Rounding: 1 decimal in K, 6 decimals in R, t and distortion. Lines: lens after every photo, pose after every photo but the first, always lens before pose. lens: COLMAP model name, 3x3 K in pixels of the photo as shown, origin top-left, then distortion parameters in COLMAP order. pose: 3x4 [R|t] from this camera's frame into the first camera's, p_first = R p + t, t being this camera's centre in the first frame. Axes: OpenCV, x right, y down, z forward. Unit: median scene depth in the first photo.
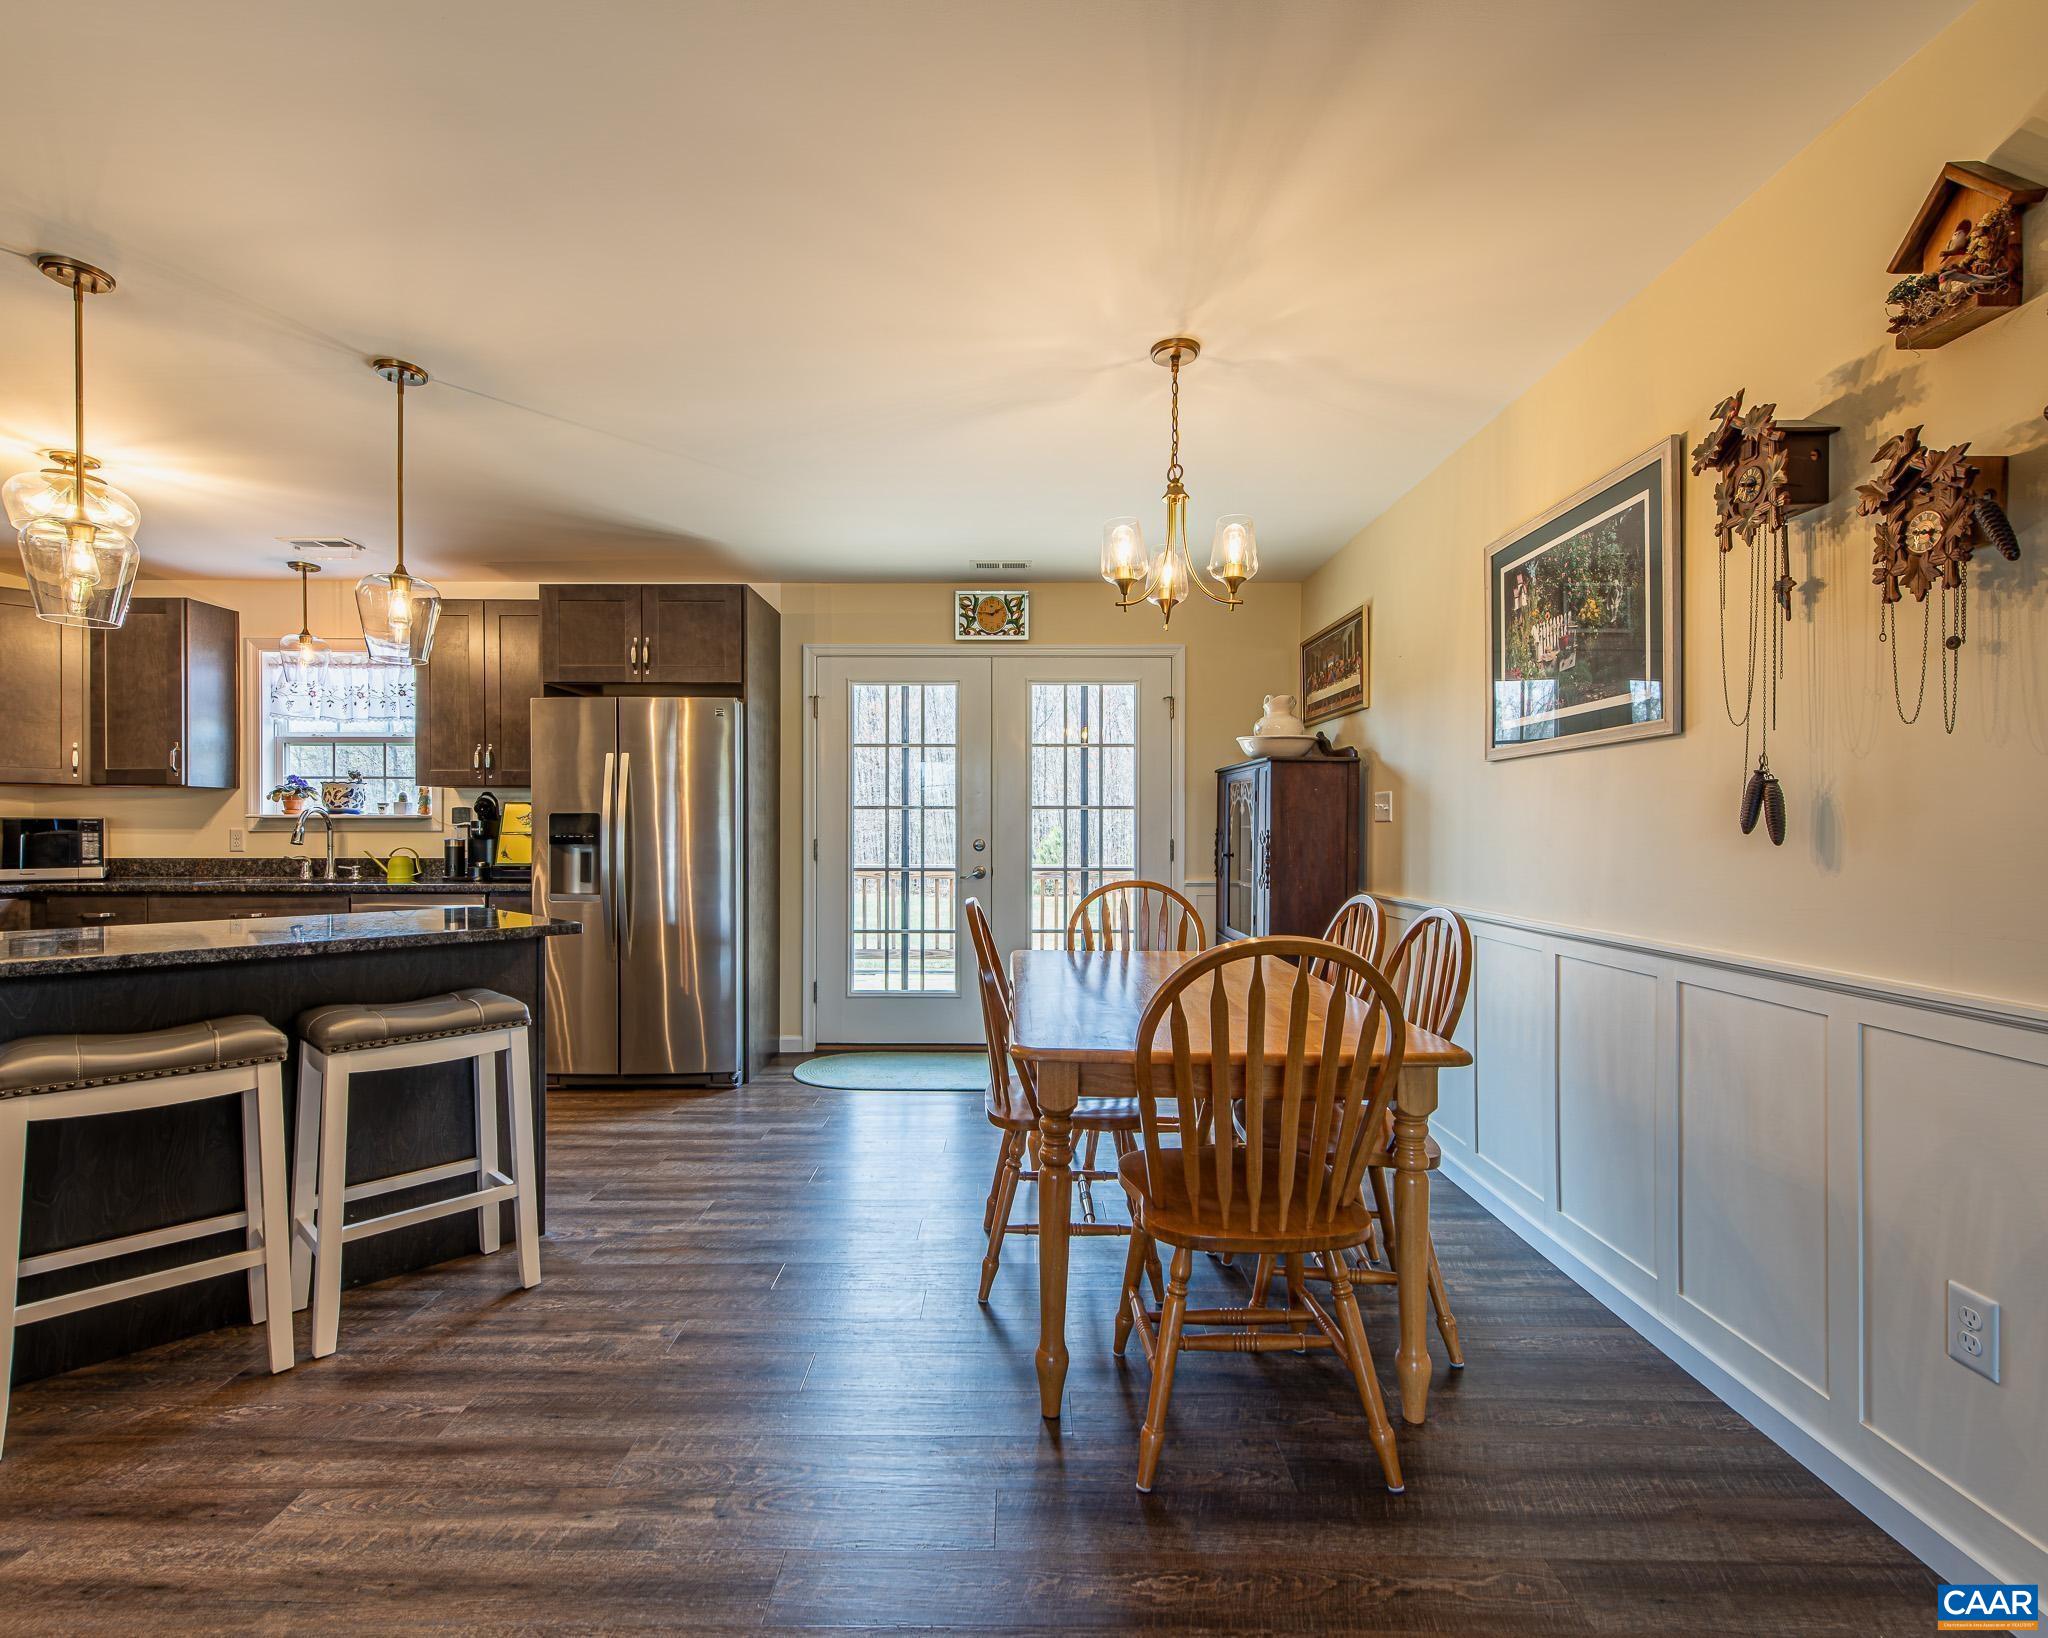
lens RADIAL K [[961.7, 0, 1016.1], [0, 961.7, 833.8], [0, 0, 1]] dist [0.018651, -0.006983]
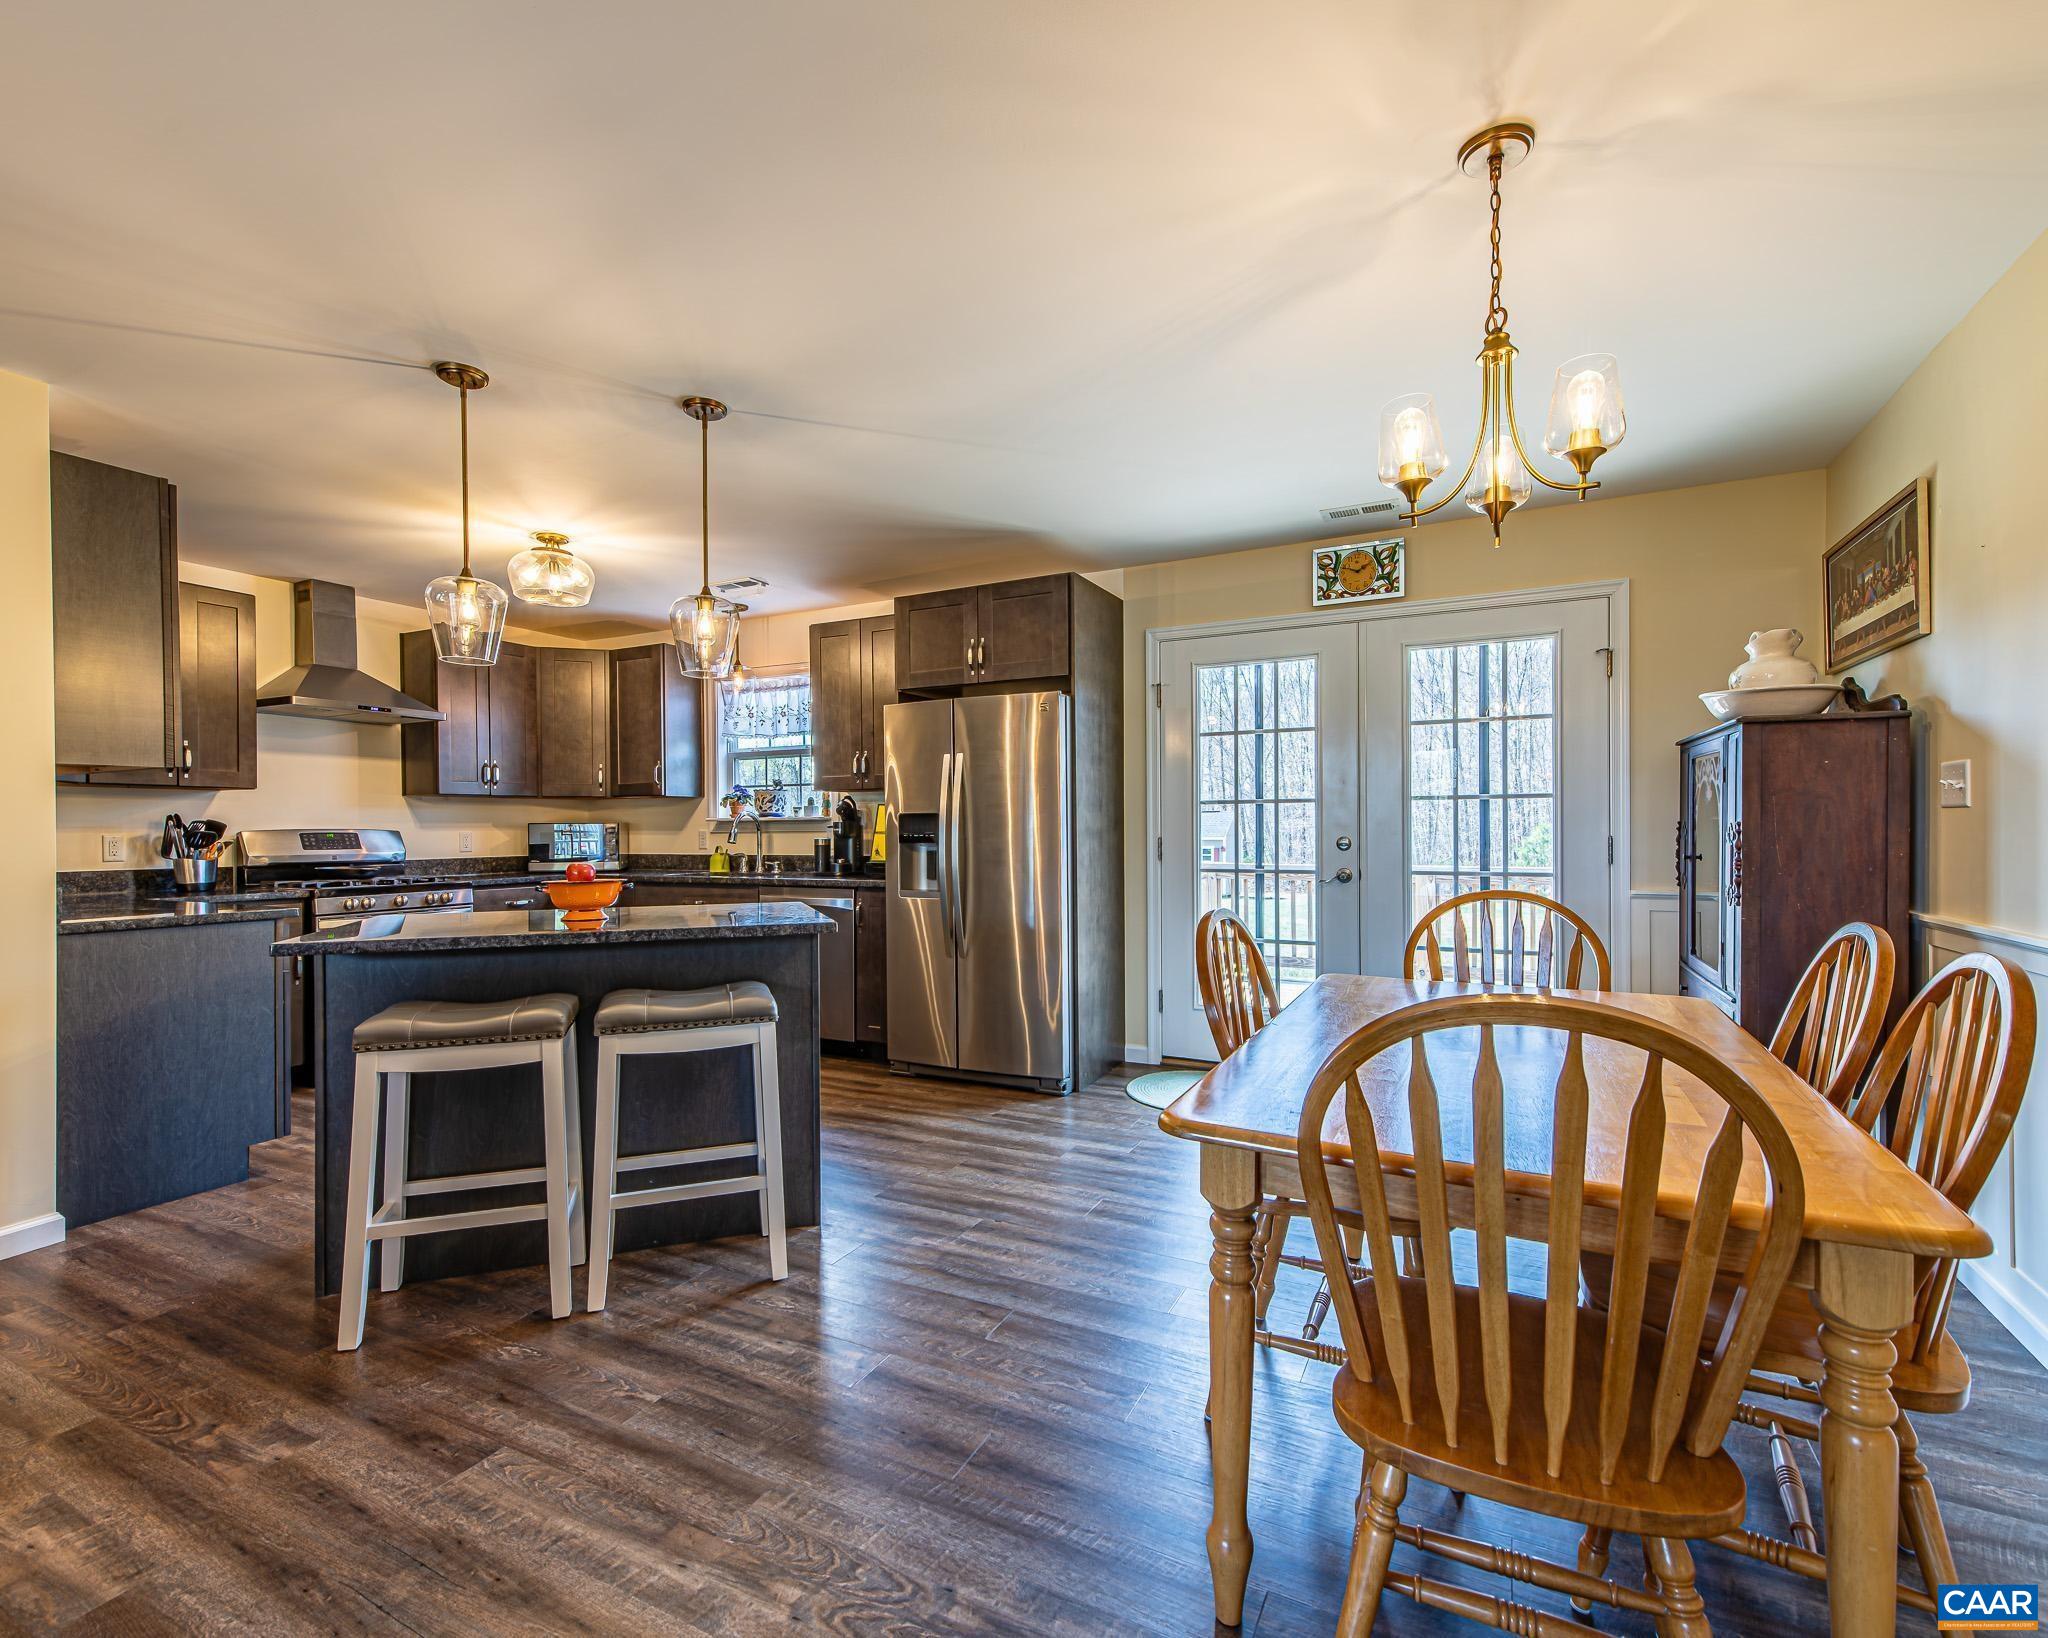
lens RADIAL K [[961.7, 0, 1009.9], [0, 961.7, 835.0], [0, 0, 1]] dist [0.018651, -0.006983]
pose [[0.892675, -0.005086, -0.450672, 0.097524], [0.006494, 0.999978, 0.001578, 0.001139], [0.450654, -0.004335, 0.892688, 0.117002]]
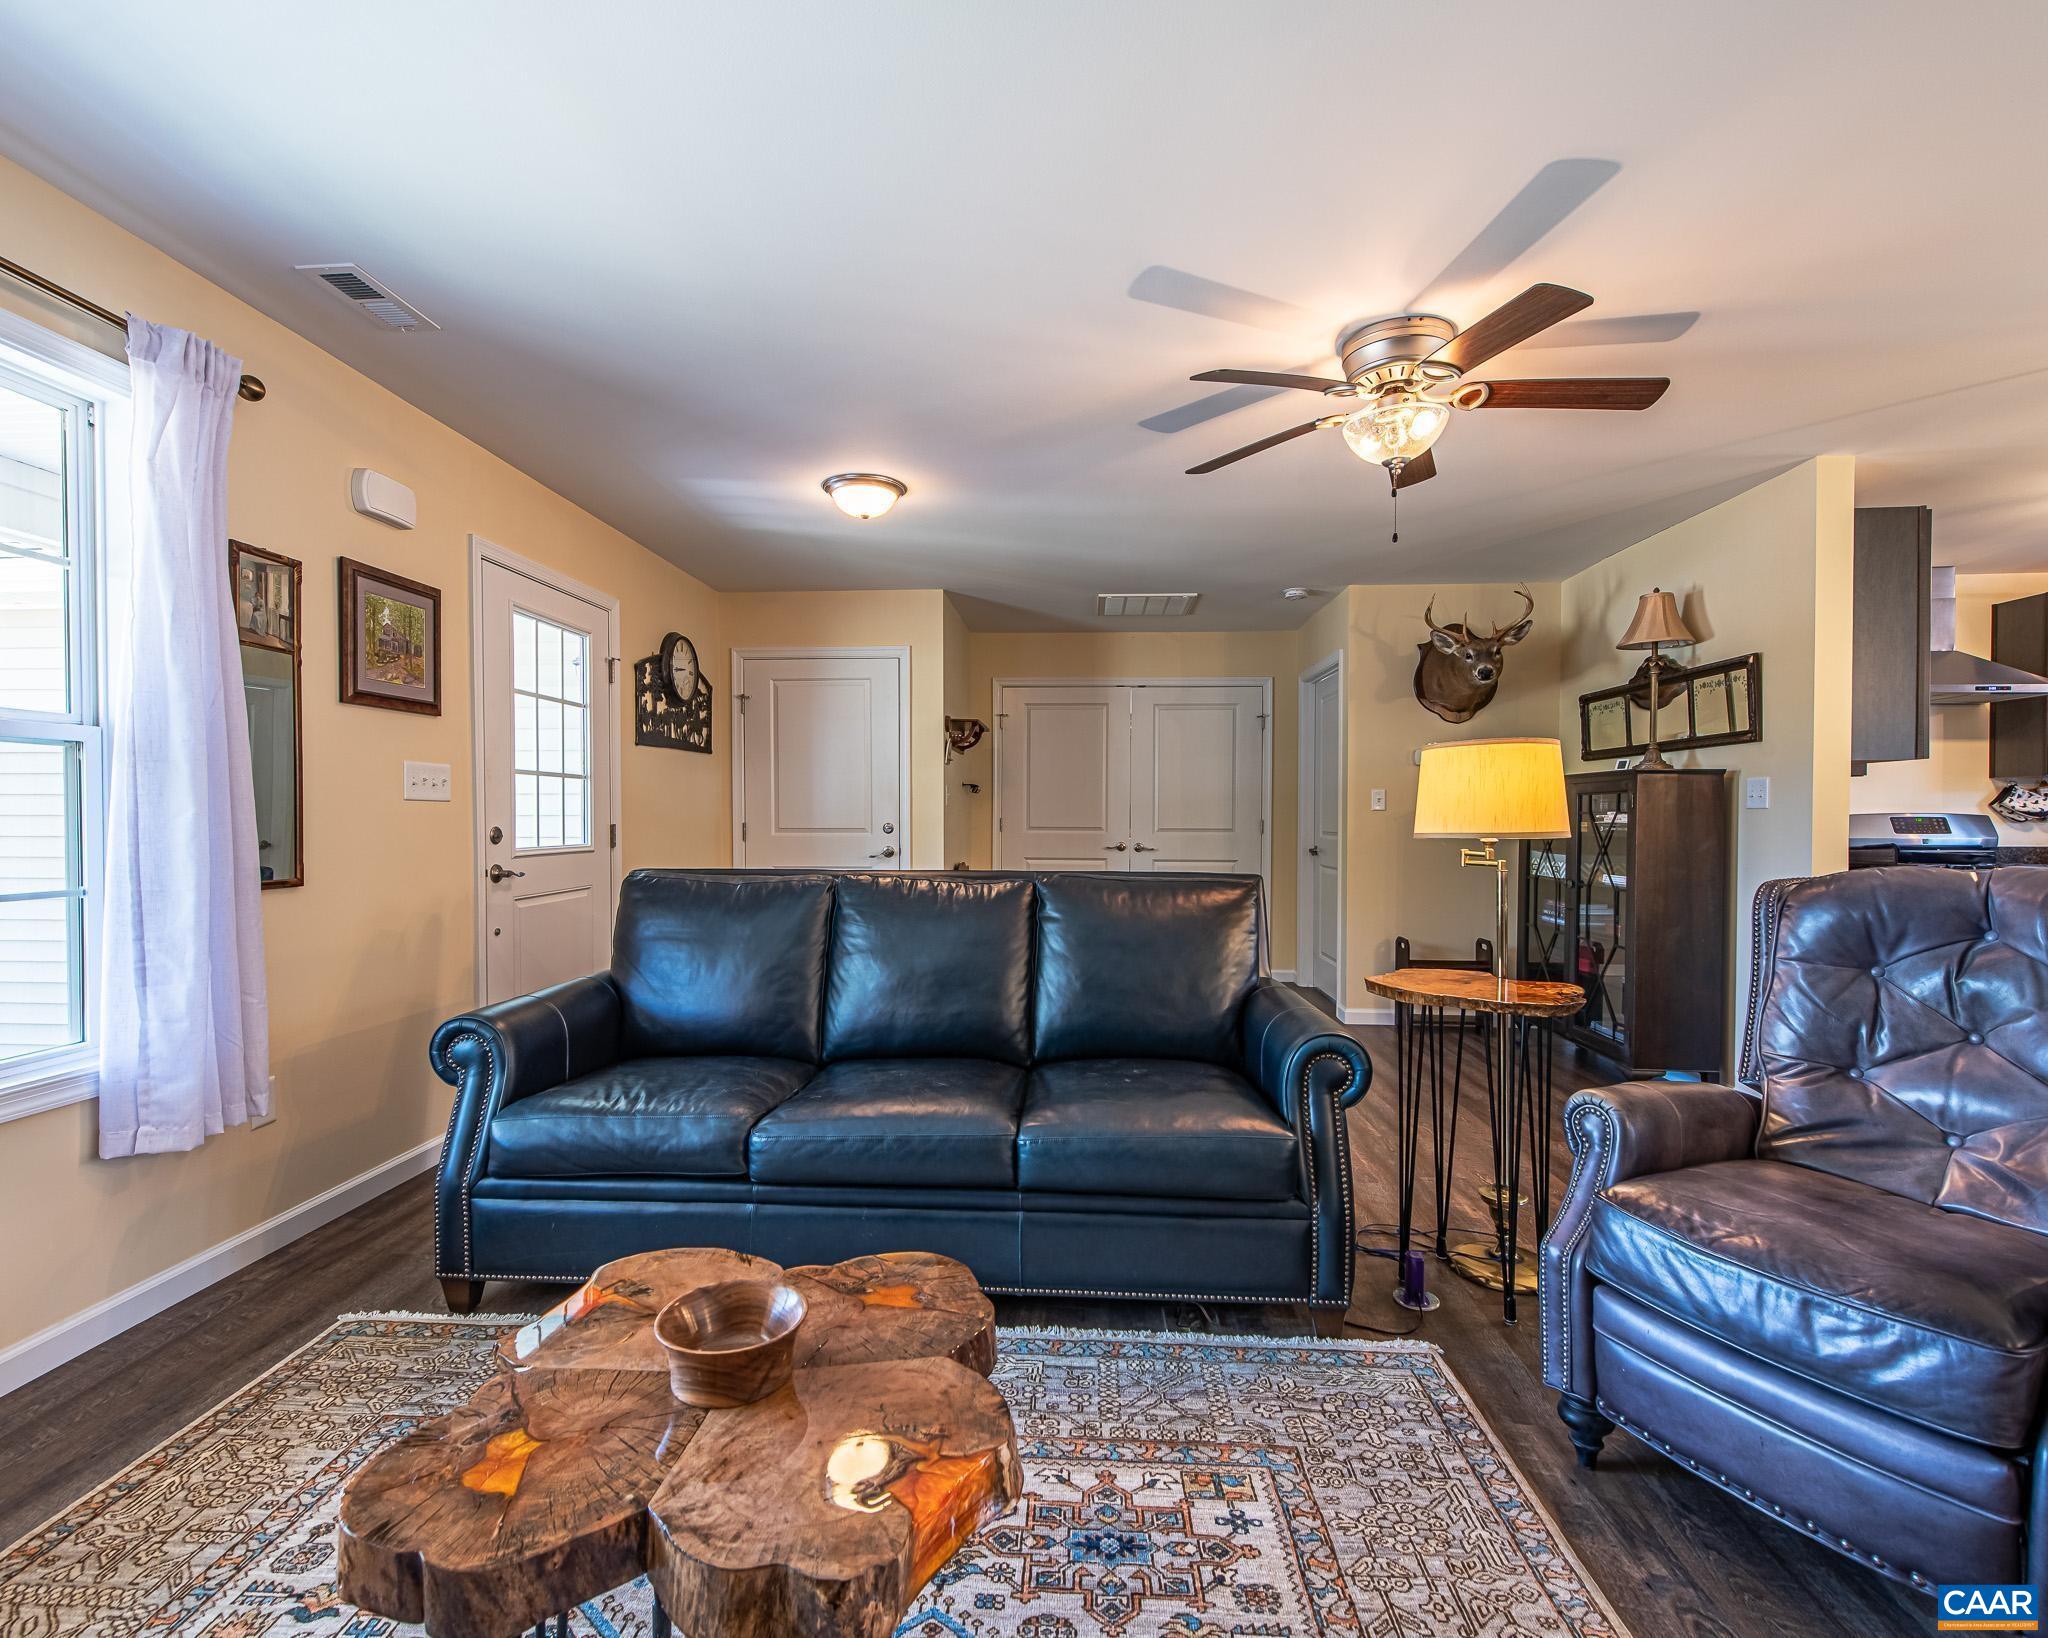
lens RADIAL K [[961.7, 0, 1021.1], [0, 961.7, 831.5], [0, 0, 1]] dist [0.018651, -0.006983]
pose [[-0.068785, 0.013452, -0.997541, 0.087796], [-0.003824, 0.999898, 0.013747, 0.000572], [0.997624, 0.004761, -0.068726, -0.208689]]
